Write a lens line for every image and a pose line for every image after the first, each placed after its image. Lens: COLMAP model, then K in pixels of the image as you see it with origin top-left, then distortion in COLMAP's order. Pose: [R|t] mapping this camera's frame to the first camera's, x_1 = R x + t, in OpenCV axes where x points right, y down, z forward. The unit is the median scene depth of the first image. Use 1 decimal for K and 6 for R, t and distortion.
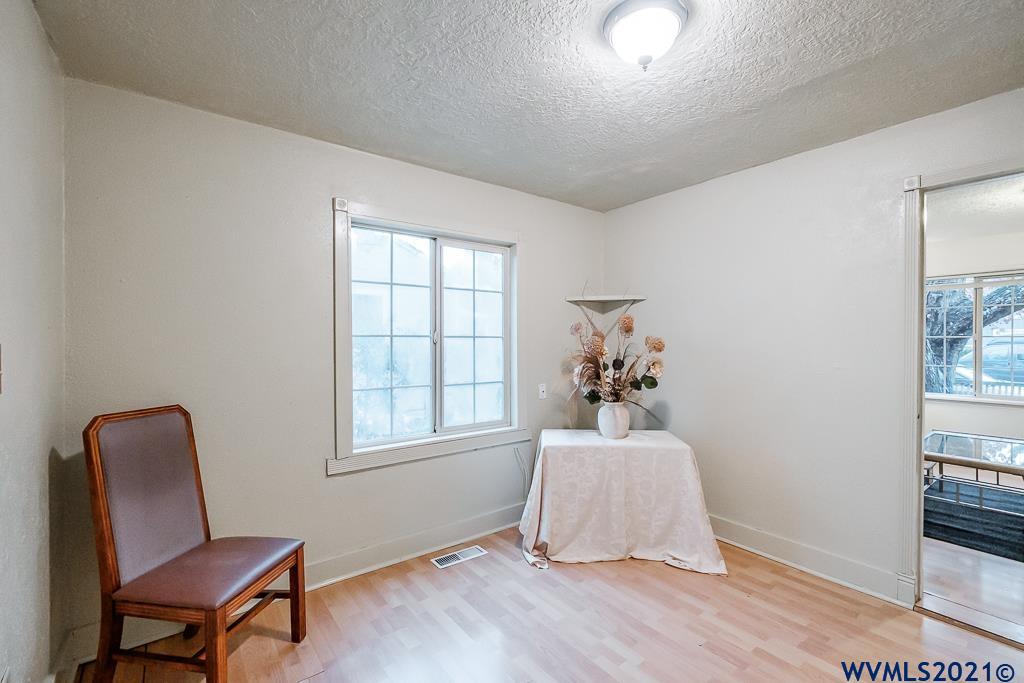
lens RADIAL K [[447.3, 0, 505.8], [0, 447.3, 341.2], [0, 0, 1]] dist [-0.000859, -0.000180]
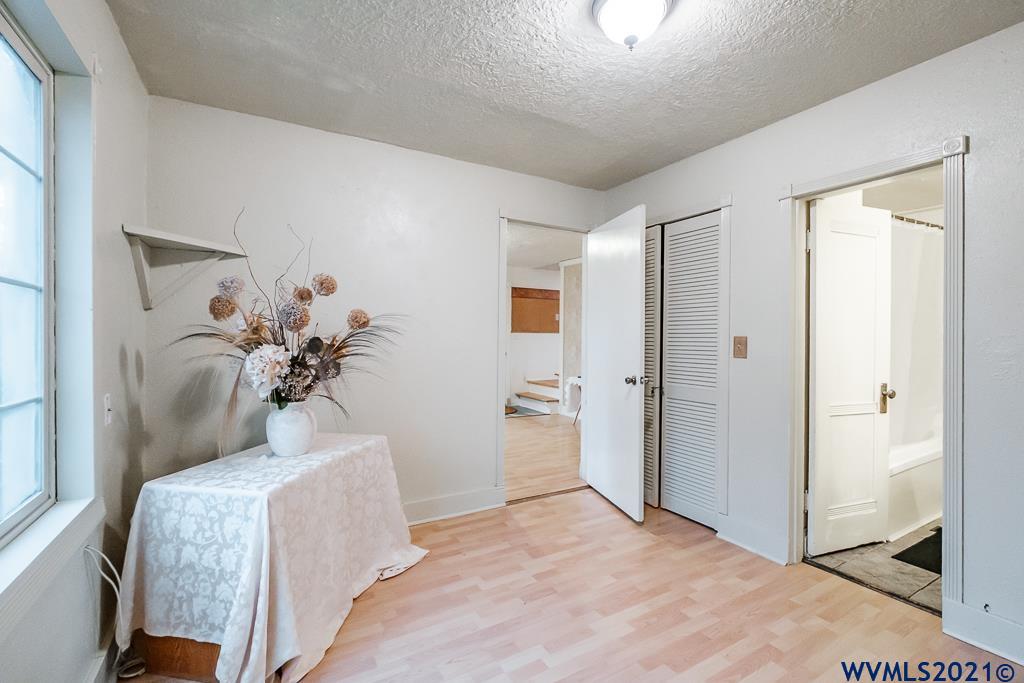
lens RADIAL K [[447.3, 0, 505.8], [0, 447.3, 341.2], [0, 0, 1]] dist [-0.000859, -0.000180]
pose [[0.114139, -0.002655, 0.993461, -0.481784], [-0.006248, 0.999975, 0.003390, 0.048801], [-0.993445, -0.006594, 0.114120, 0.732128]]
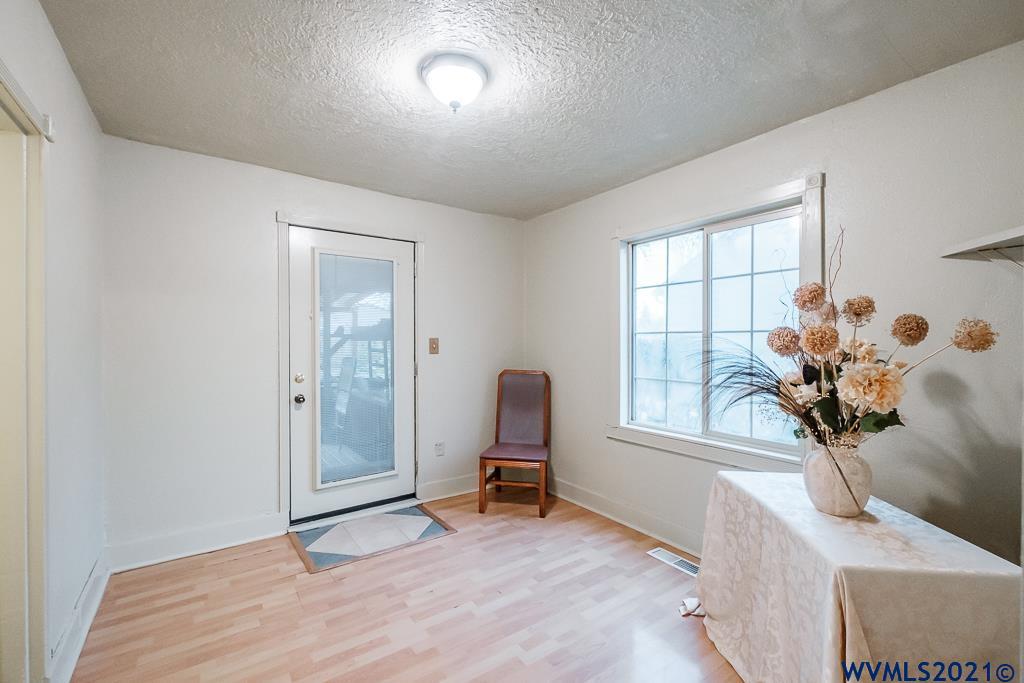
lens RADIAL K [[443.6, 0, 512.0], [0, 443.6, 341.5], [0, 0, 1]] dist [0.000180, -0.000053]
pose [[-0.020615, 0.002883, -0.999783, 0.955608], [-0.005860, 0.999978, 0.003005, 0.010432], [0.999770, 0.005921, -0.020598, 0.743445]]
